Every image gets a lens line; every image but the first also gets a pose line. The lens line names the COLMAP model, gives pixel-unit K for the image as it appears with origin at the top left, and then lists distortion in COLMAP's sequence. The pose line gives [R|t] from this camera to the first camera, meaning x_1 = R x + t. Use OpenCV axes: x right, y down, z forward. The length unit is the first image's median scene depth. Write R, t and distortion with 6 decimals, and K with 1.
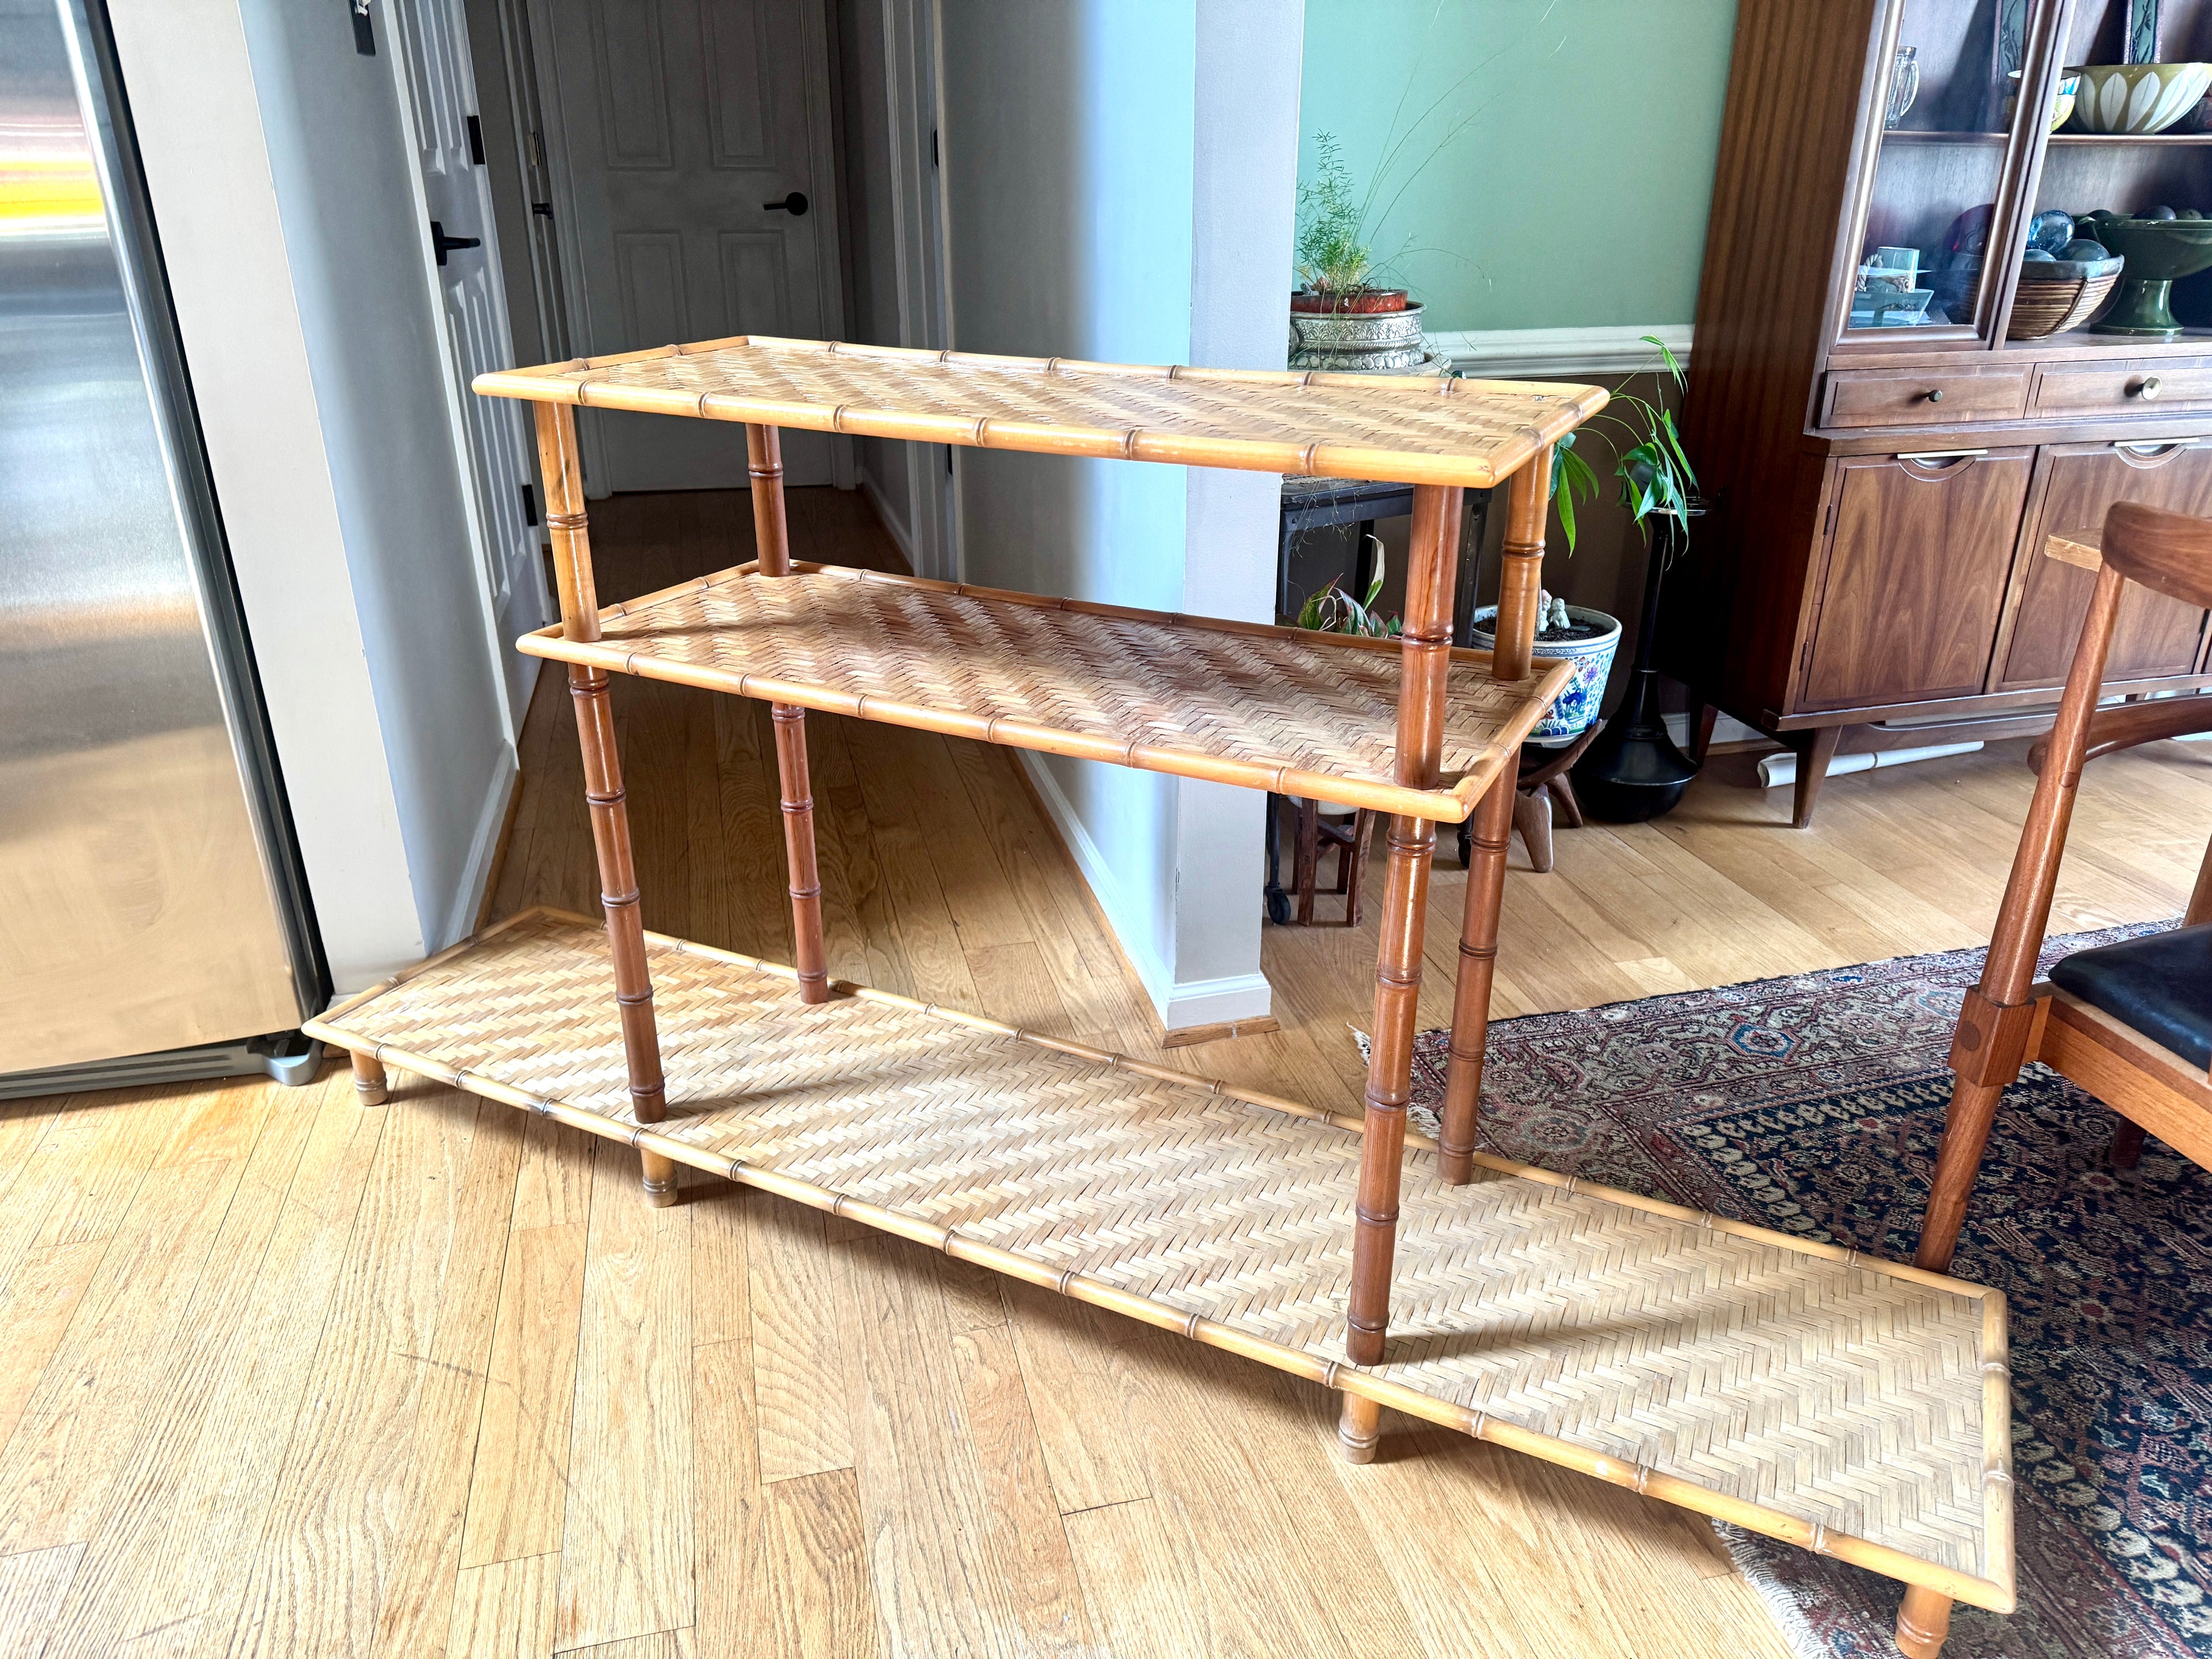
lens RADIAL K [[1582.2, 0, 1105.5], [0, 1582.2, 831.2], [0, 0, 1]] dist [0.005470, -0.022987]
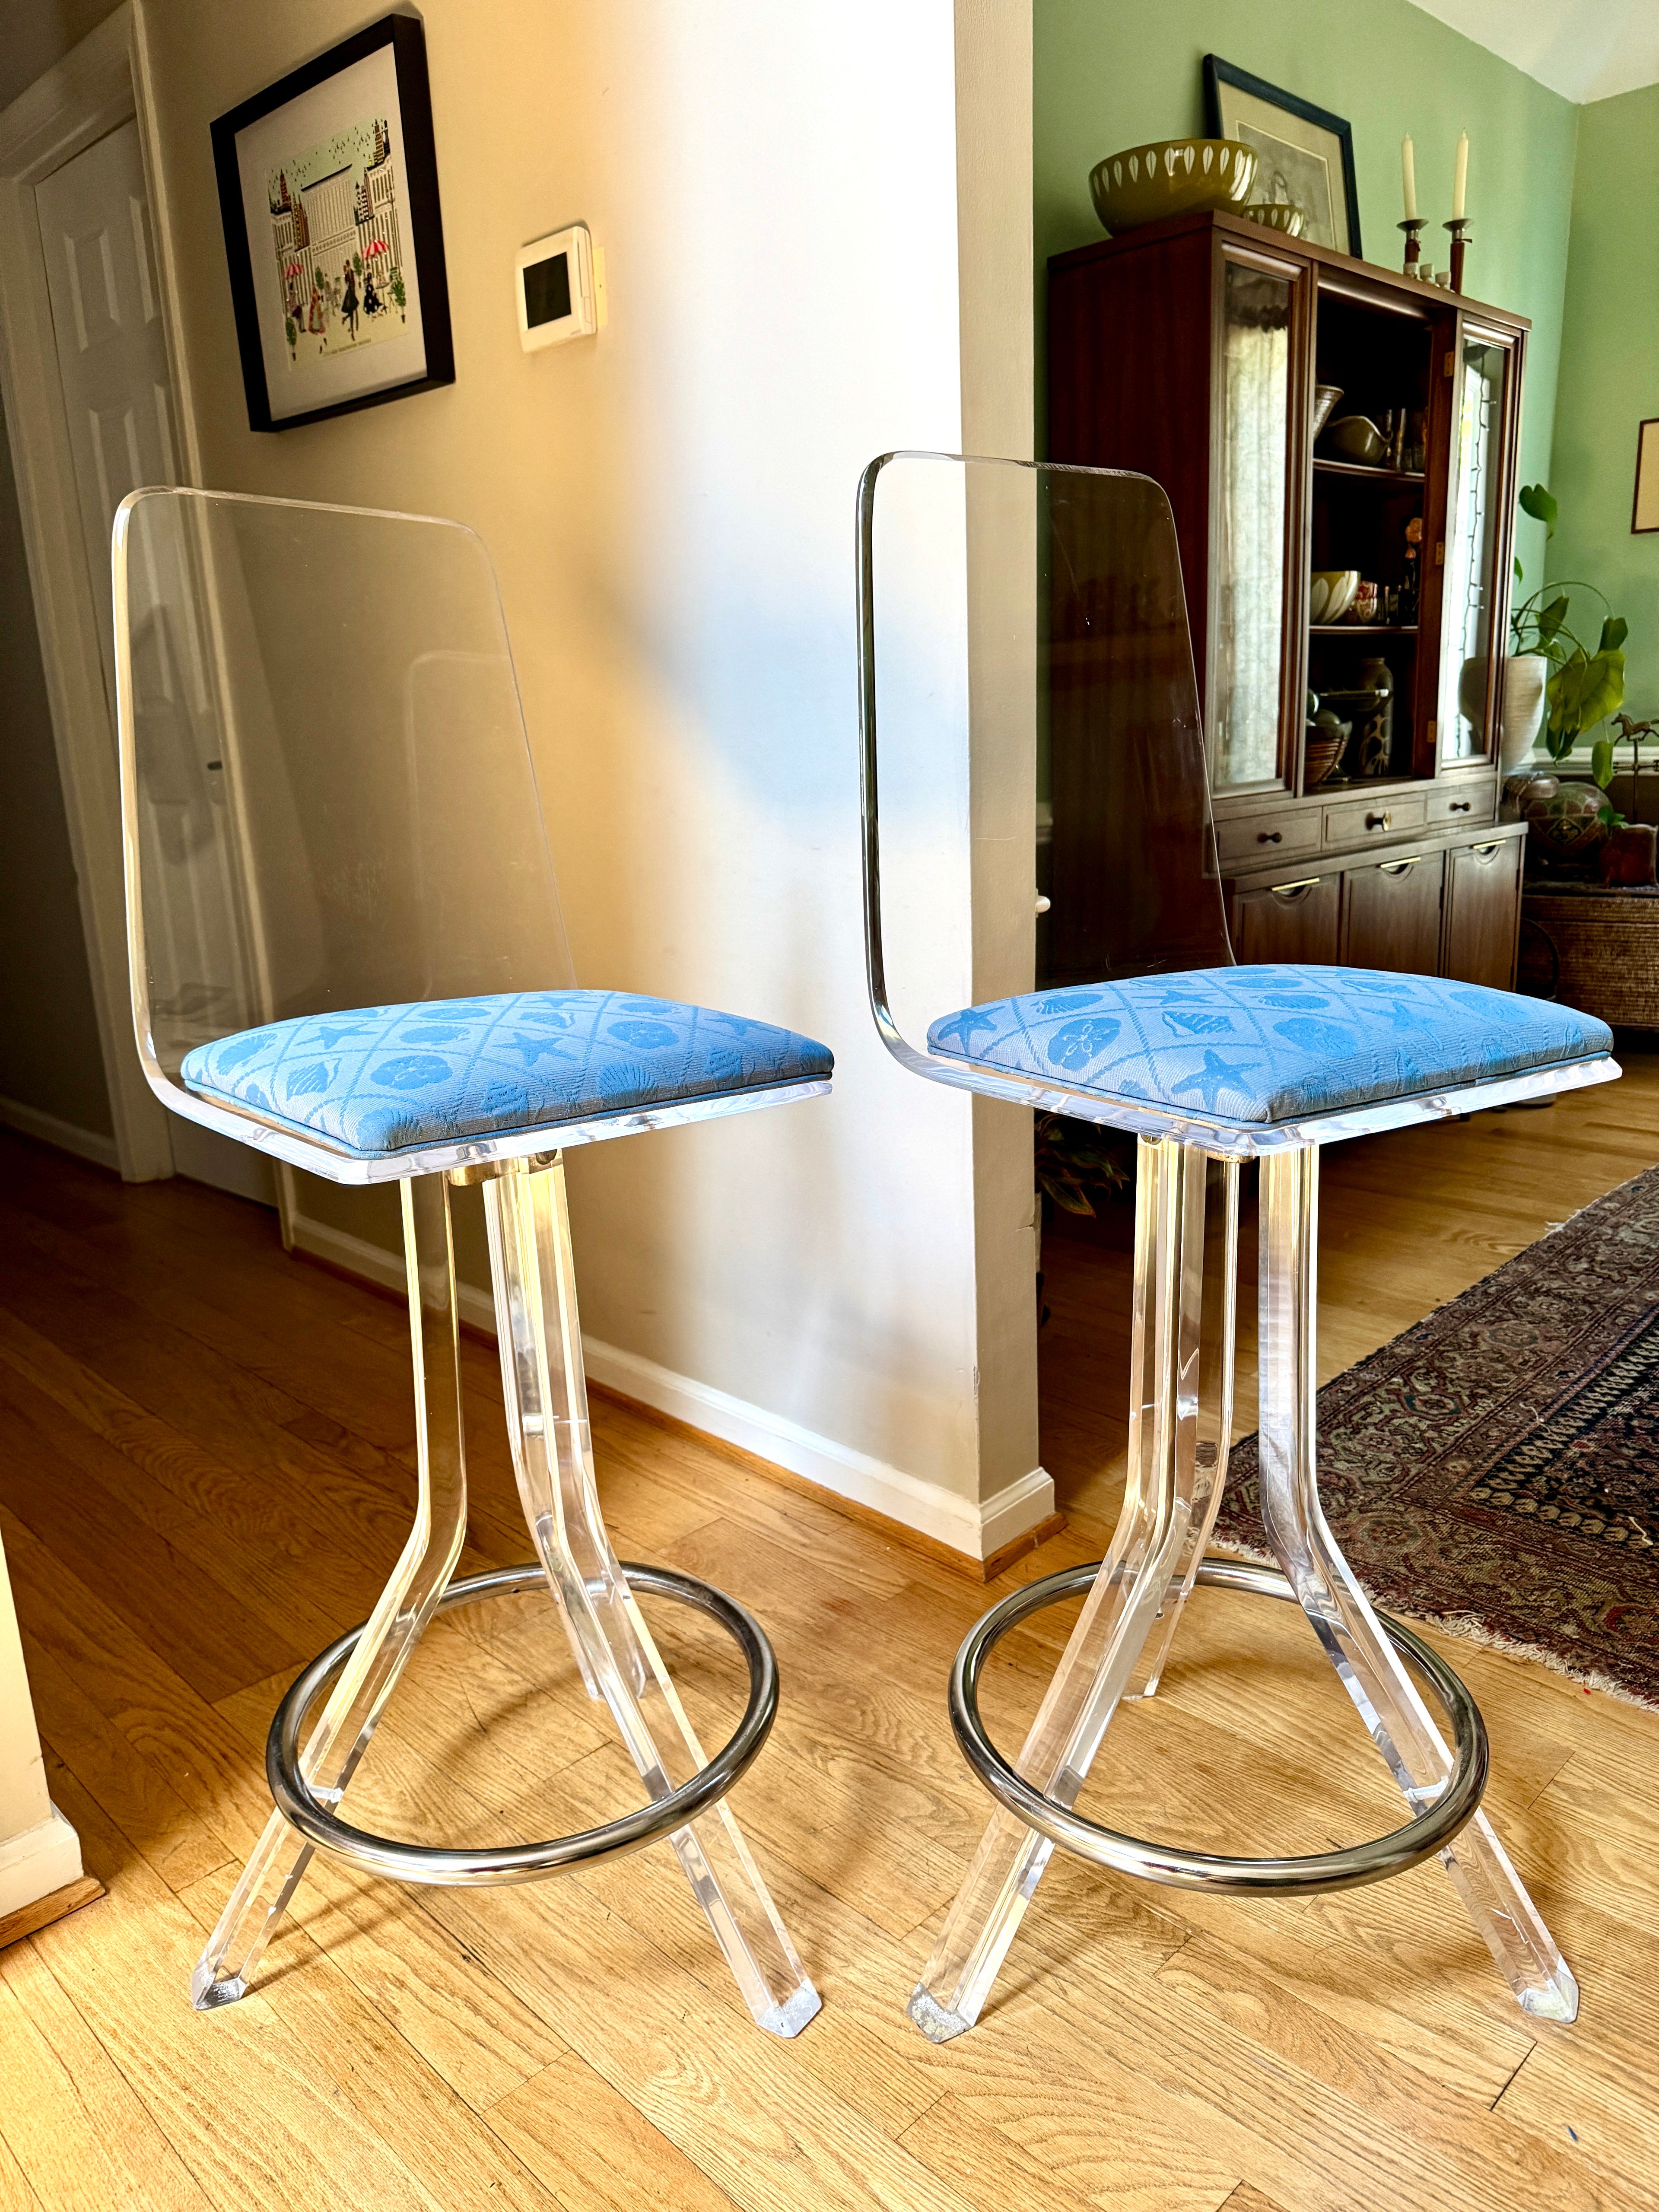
lens RADIAL K [[1582.2, 0, 818.5], [0, 1582.2, 1090.7], [0, 0, 1]] dist [0.005470, -0.022987]
pose [[0.859308, -0.149631, 0.489080, -0.501822], [0.237317, 0.963726, -0.122117, -0.046357], [-0.453067, 0.221003, 0.863648, 0.260729]]
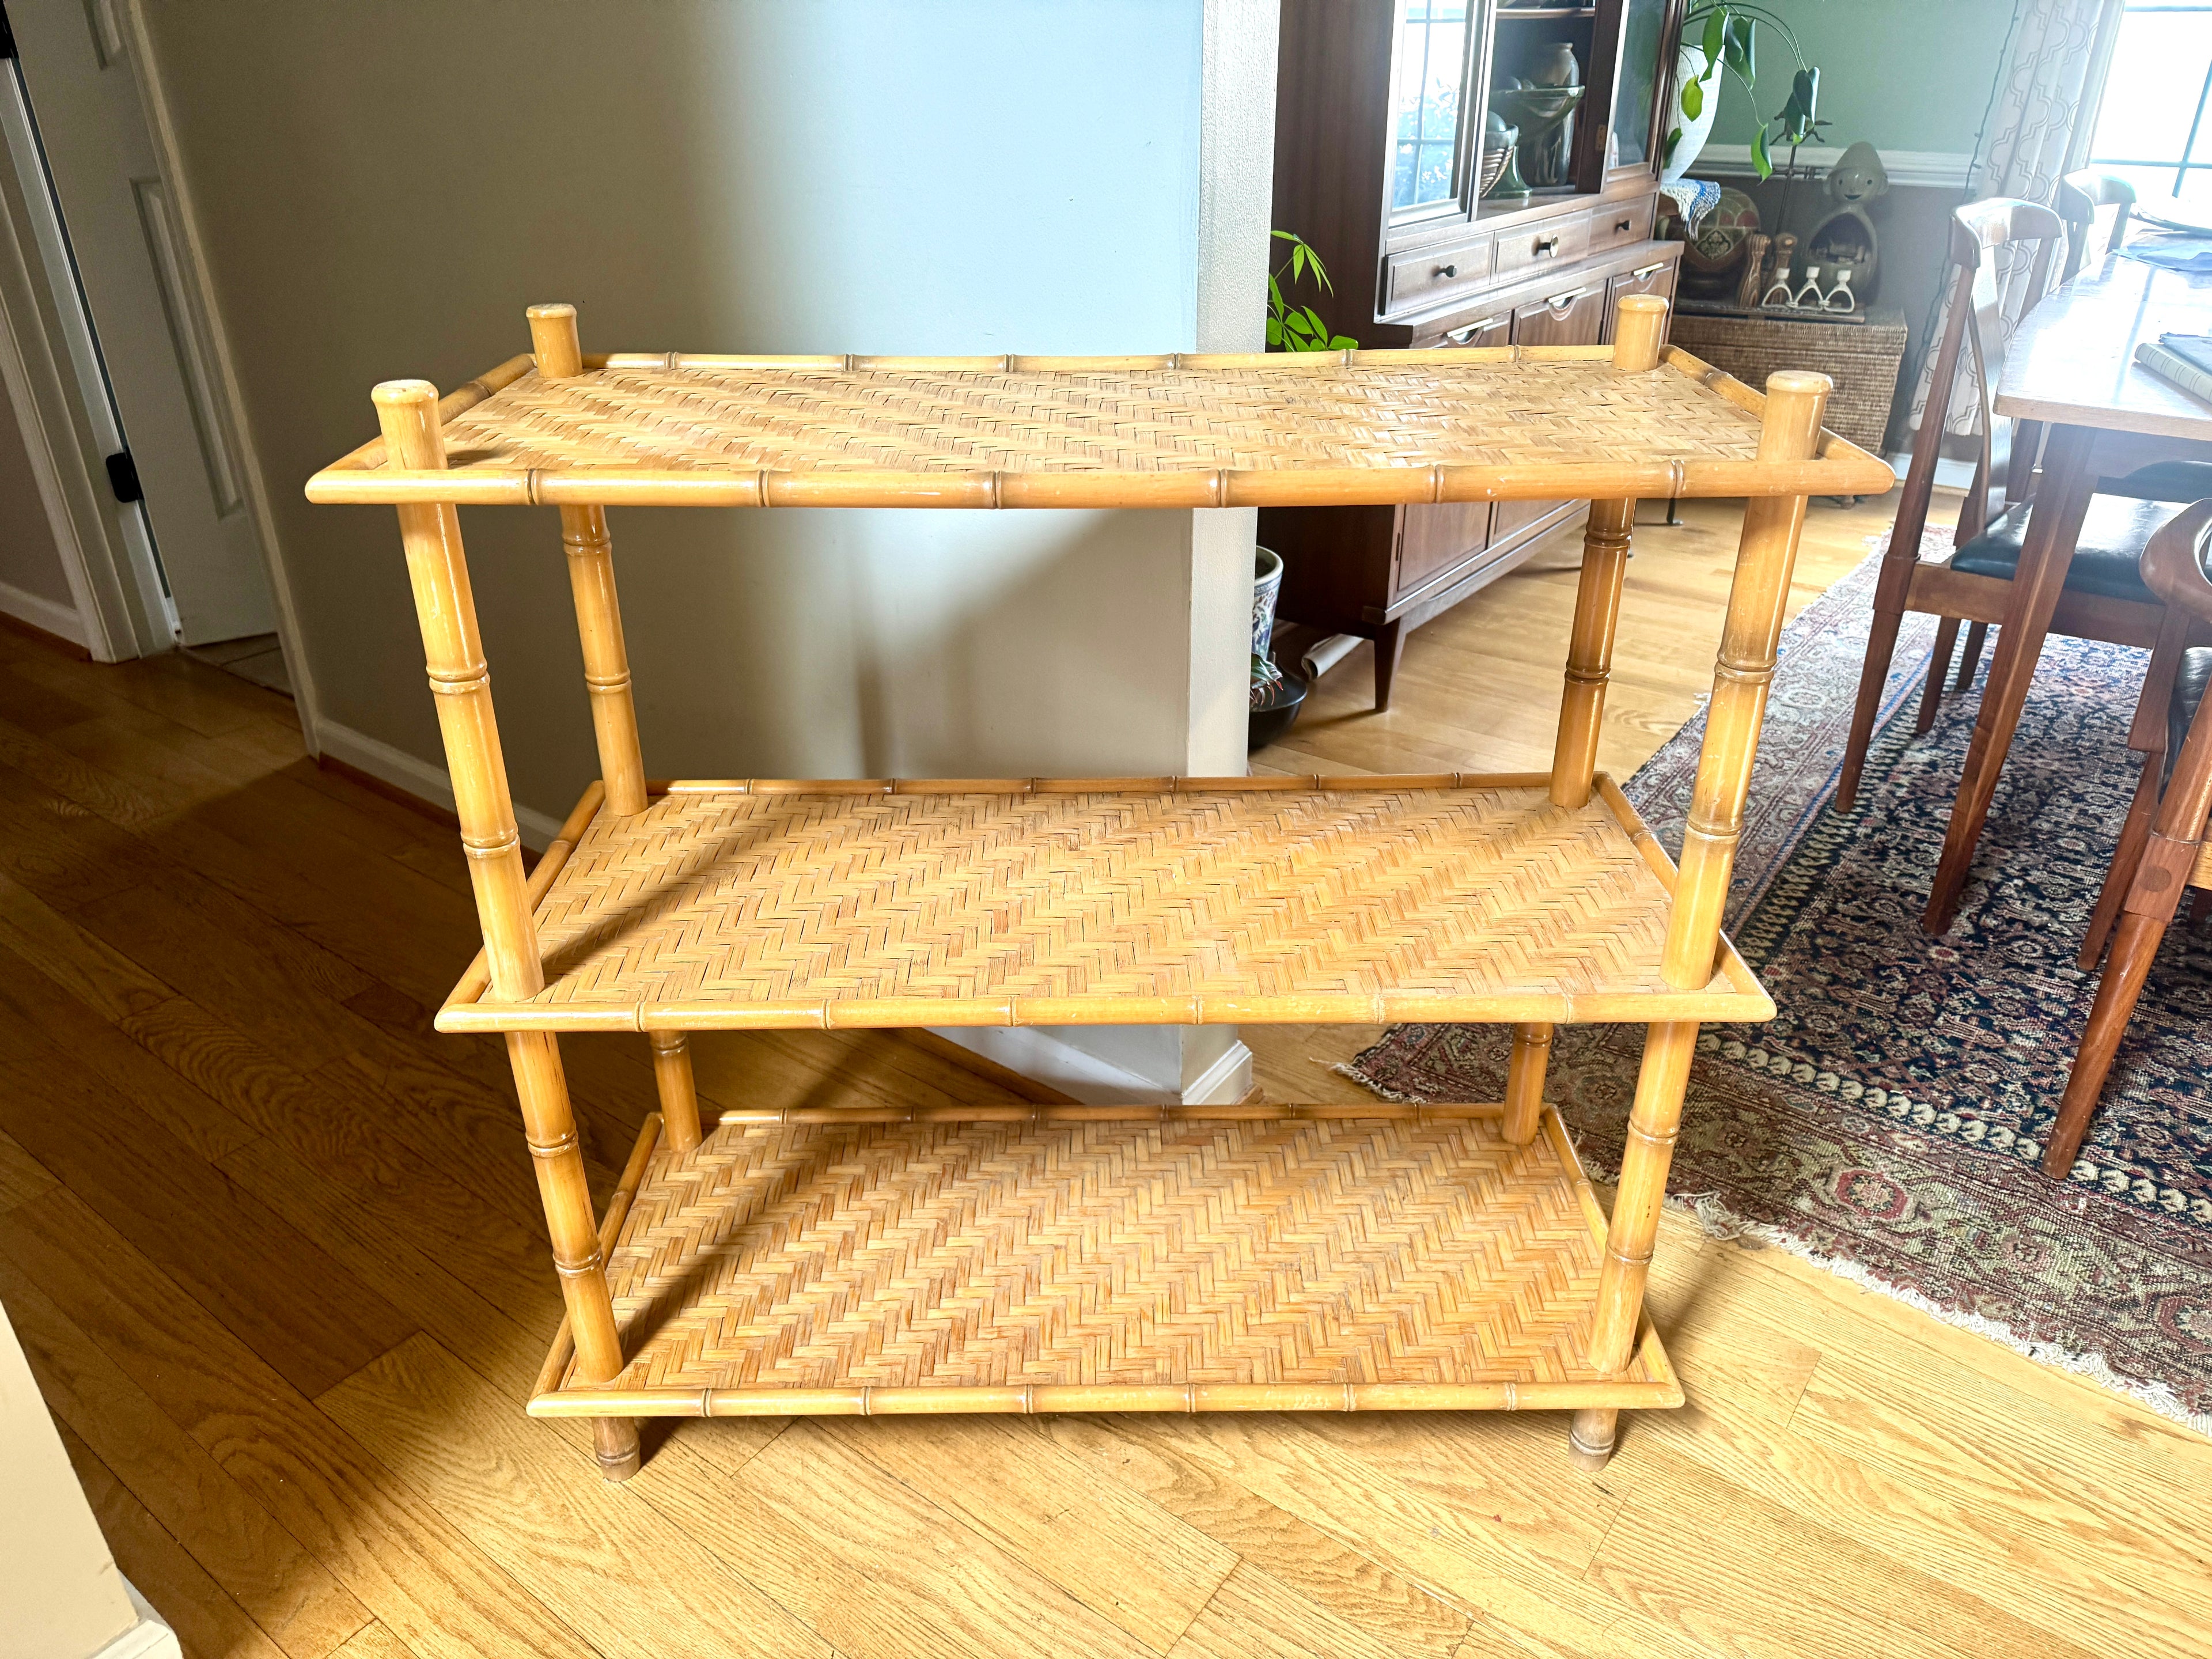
lens RADIAL K [[1582.2, 0, 1096.8], [0, 1582.2, 829.1], [0, 0, 1]] dist [0.005470, -0.022987]
pose [[0.775698, -0.286947, 0.562098, -0.465620], [0.254384, 0.957261, 0.137625, -0.179074], [-0.577565, 0.036233, 0.815540, 0.425513]]
